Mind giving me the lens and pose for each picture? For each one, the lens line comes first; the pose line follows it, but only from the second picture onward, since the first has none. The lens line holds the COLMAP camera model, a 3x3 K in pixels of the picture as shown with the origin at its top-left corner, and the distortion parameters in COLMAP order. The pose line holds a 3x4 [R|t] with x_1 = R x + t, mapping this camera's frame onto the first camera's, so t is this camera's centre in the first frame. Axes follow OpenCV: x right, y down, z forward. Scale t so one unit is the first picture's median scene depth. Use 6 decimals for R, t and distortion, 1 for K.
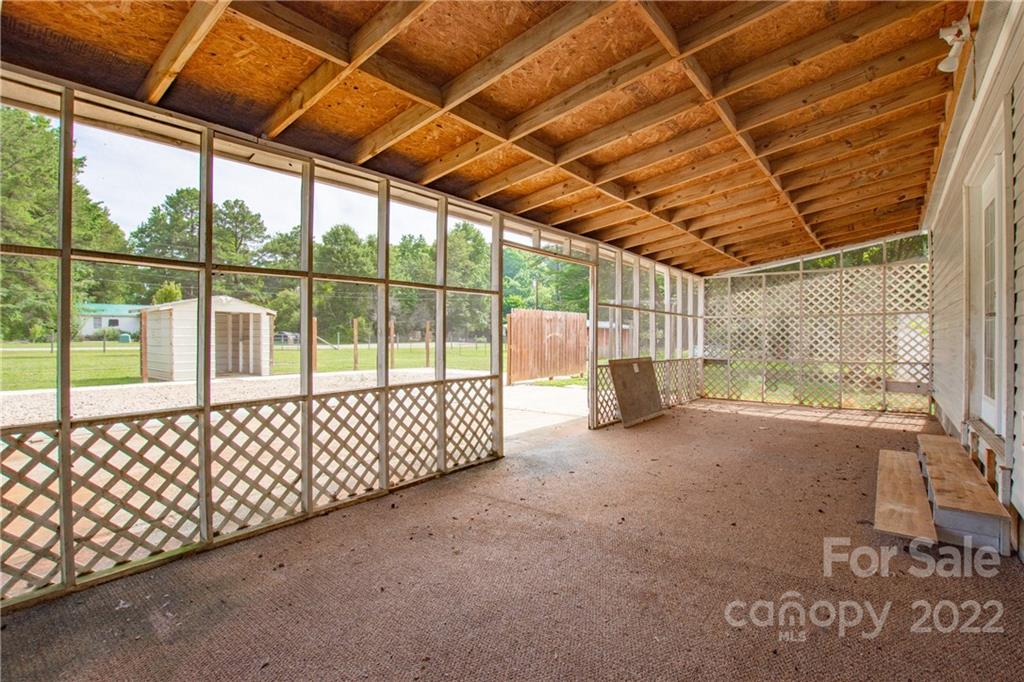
lens RADIAL K [[470.5, 0, 522.2], [0, 470.5, 326.8], [0, 0, 1]] dist [-0.017212, 0.000215]
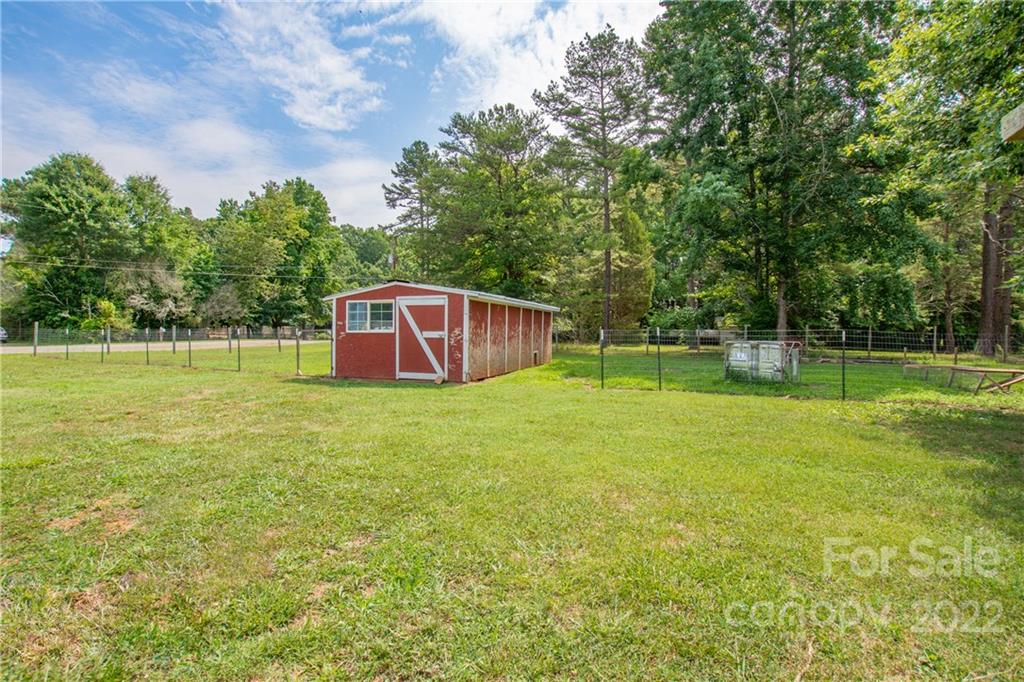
lens RADIAL K [[470.5, 0, 522.2], [0, 470.5, 326.8], [0, 0, 1]] dist [-0.017212, 0.000215]
pose [[0.963951, -0.001551, 0.266073, 0.027666], [-0.000778, 0.999962, 0.008646, 0.007097], [-0.266077, -0.008541, 0.963914, 0.230454]]
